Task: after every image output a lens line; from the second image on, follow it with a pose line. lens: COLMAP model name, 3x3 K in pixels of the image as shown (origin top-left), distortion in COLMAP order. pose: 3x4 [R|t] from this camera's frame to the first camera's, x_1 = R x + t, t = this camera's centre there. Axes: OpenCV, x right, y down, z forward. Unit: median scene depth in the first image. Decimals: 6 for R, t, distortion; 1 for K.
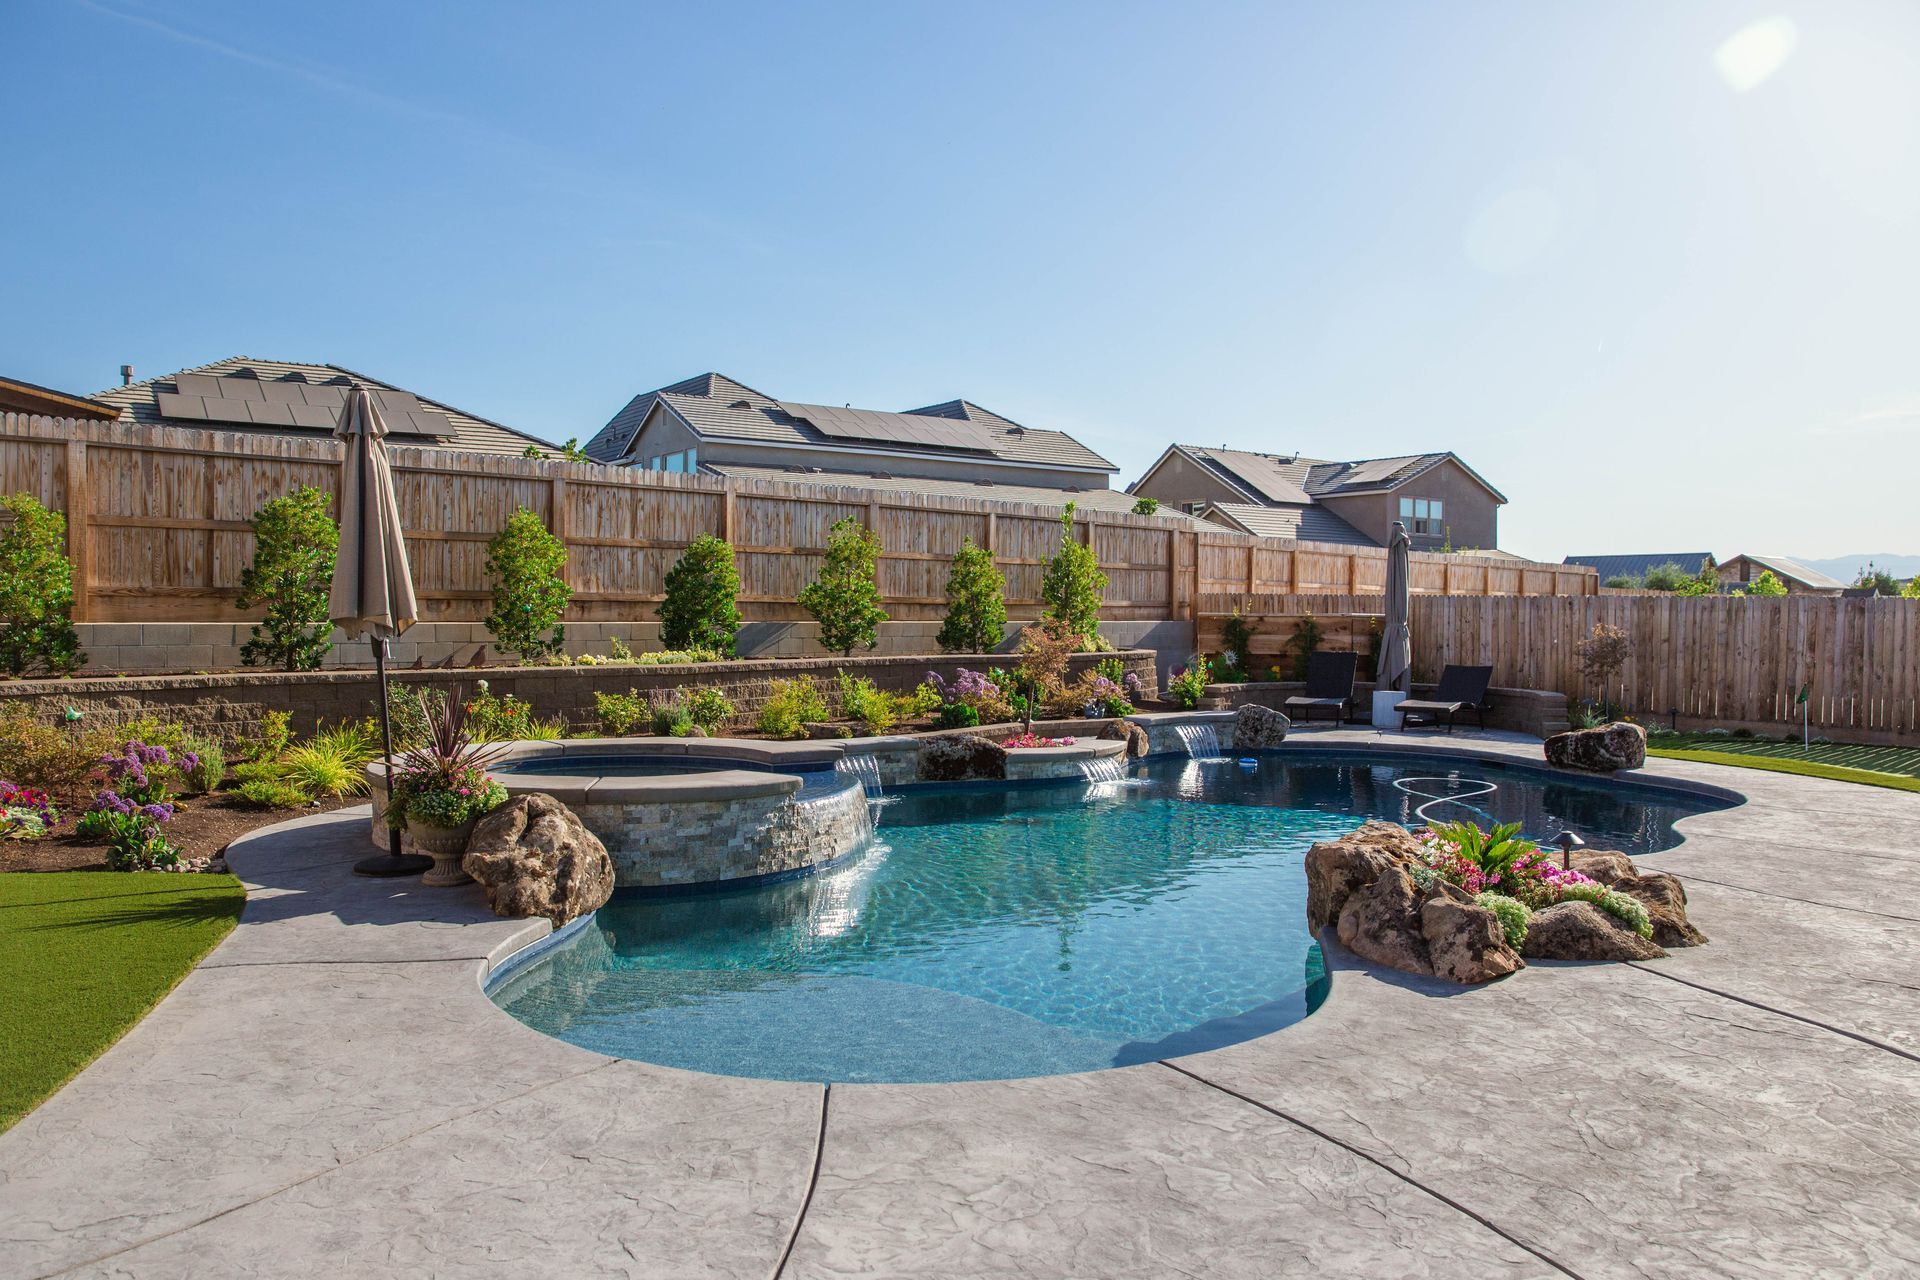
lens RADIAL K [[1384.5, 0, 925.6], [0, 1384.5, 650.3], [0, 0, 1]] dist [-0.114387, 0.096247]
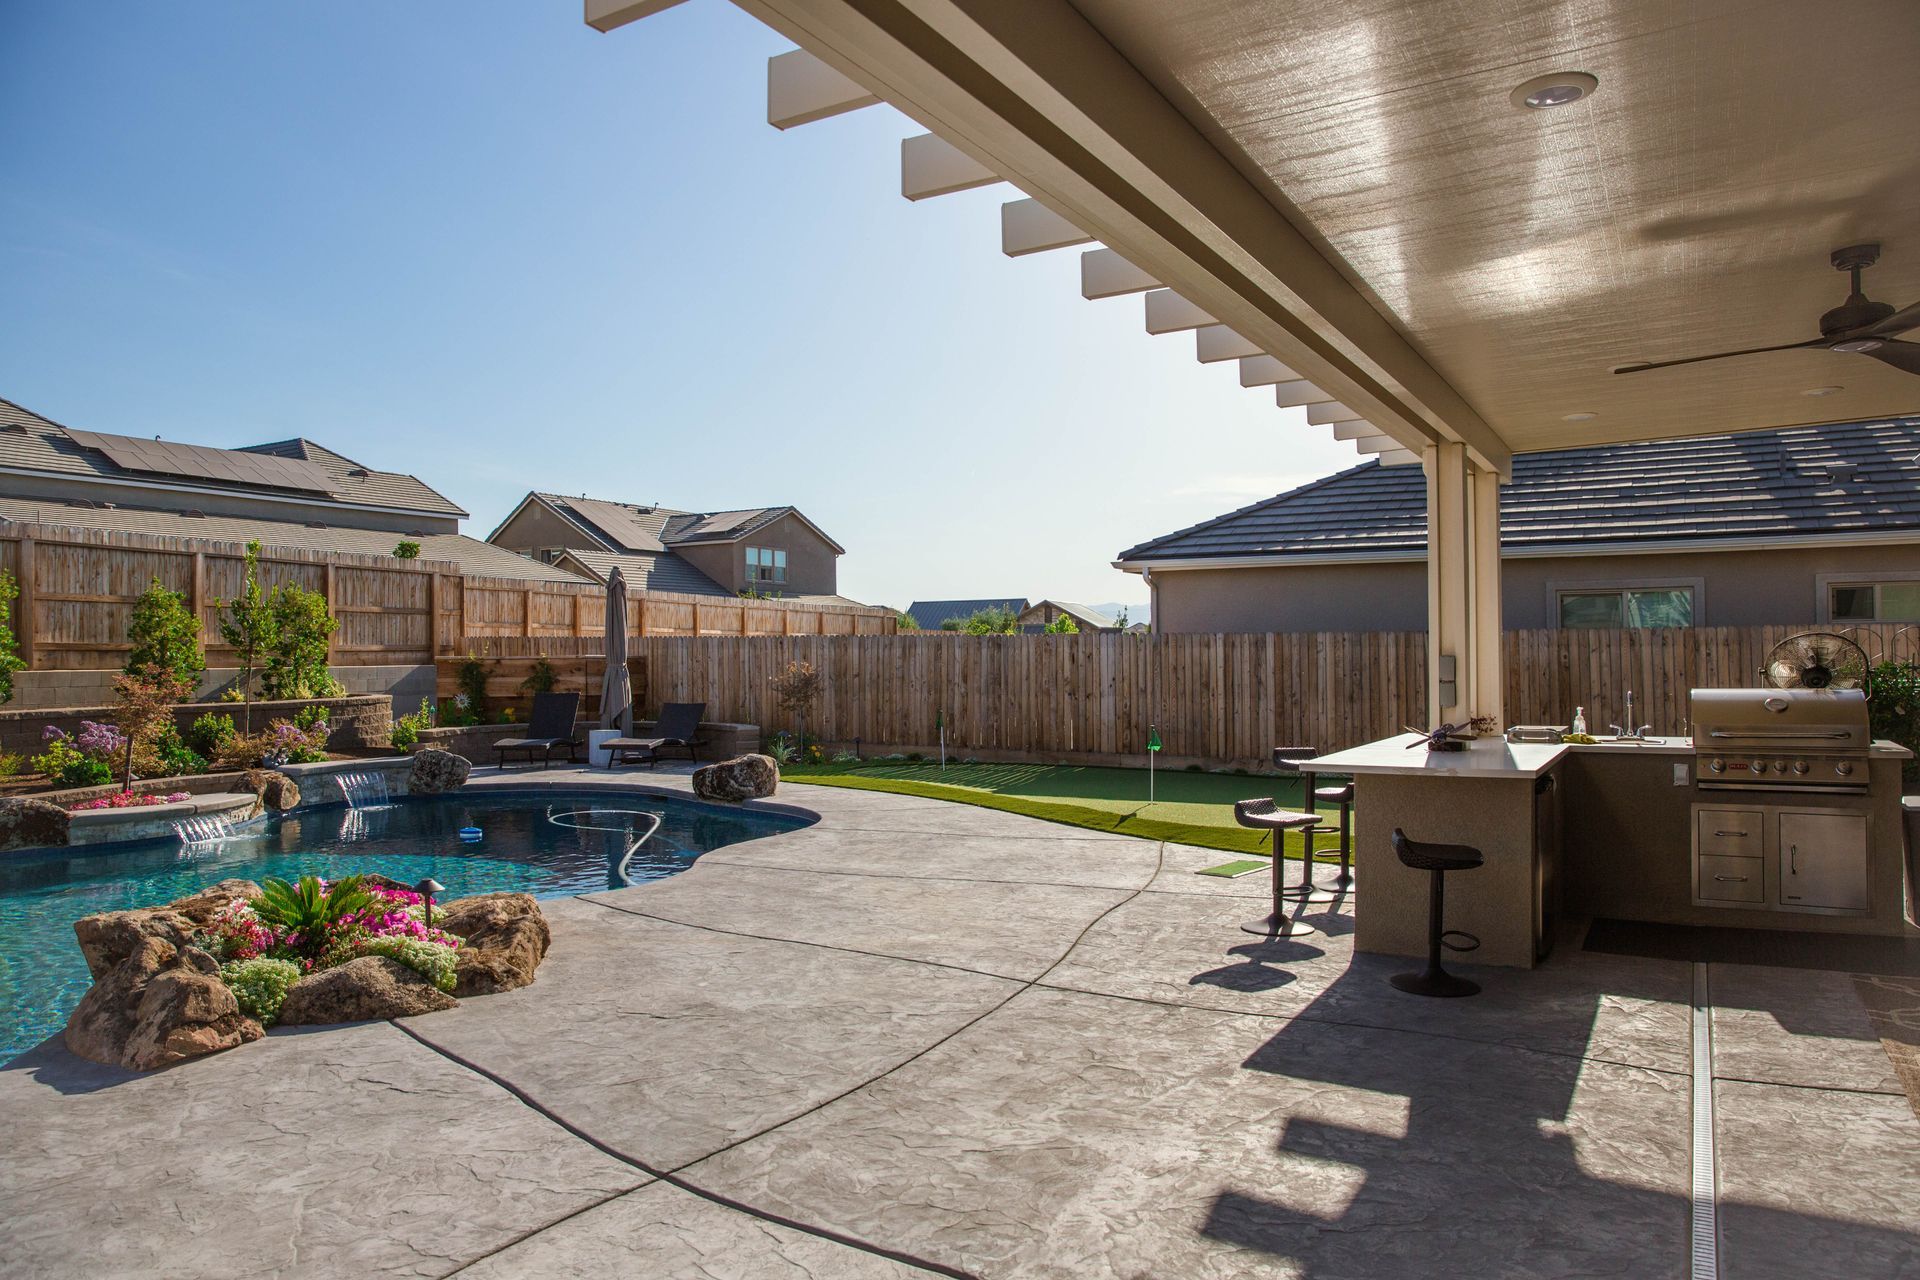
lens RADIAL K [[1310.4, 0, 967.3], [0, 1310.4, 638.9], [0, 0, 1]] dist [-0.110452, 0.089389]
pose [[0.896317, -0.007328, 0.443353, 0.171932], [0.025179, 0.999091, -0.034391, 0.002134], [-0.442698, 0.041988, 0.895687, 0.003347]]
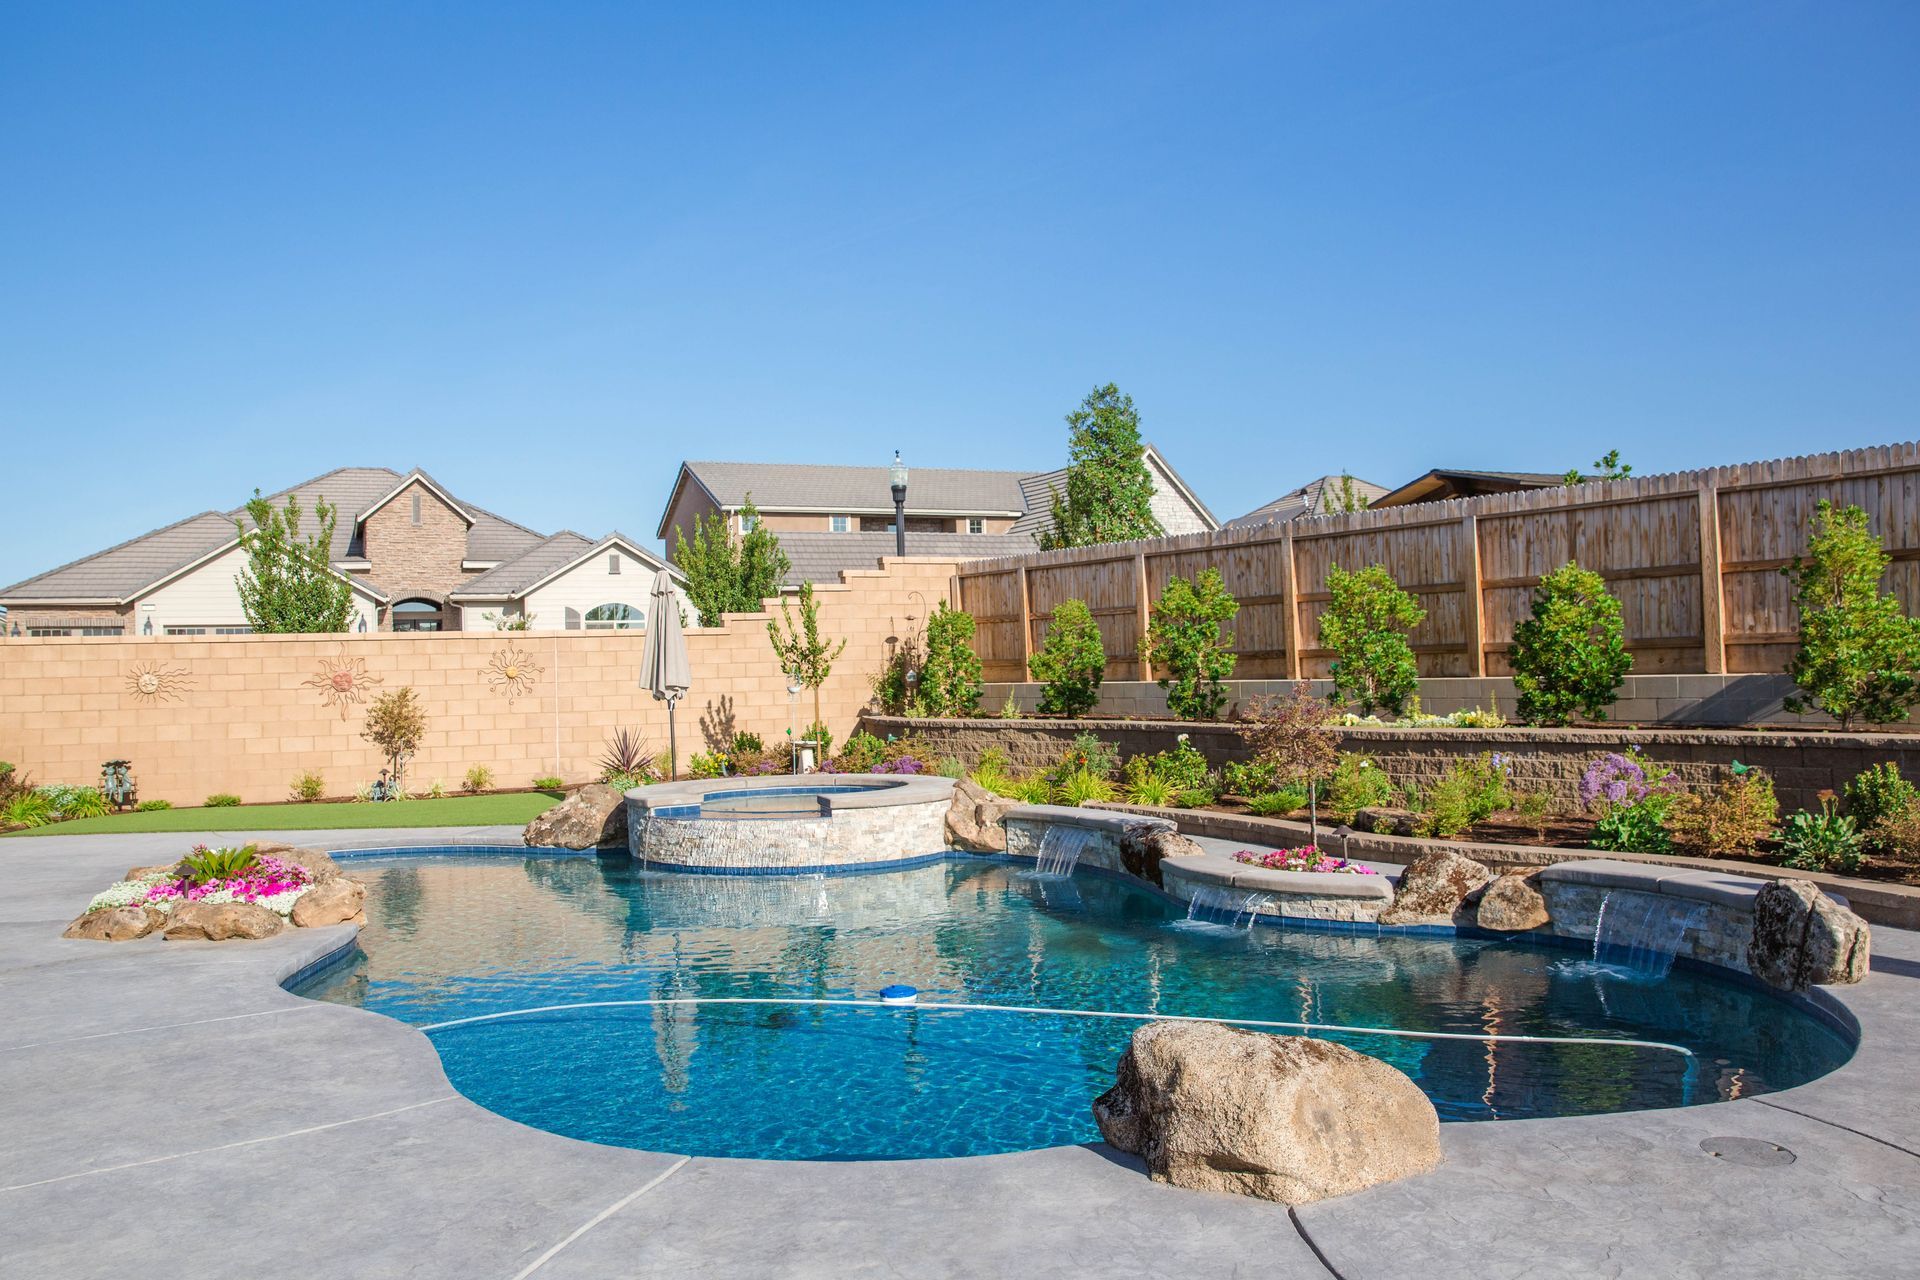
lens RADIAL K [[1446.4, 0, 937.4], [0, 1446.4, 638.6], [0, 0, 1]] dist [-0.105189, 0.104654]
pose [[-0.192273, -0.022993, -0.981072, 0.695696], [-0.002993, 0.999735, -0.022844, -0.022888], [0.981337, -0.001456, -0.192291, 0.818621]]
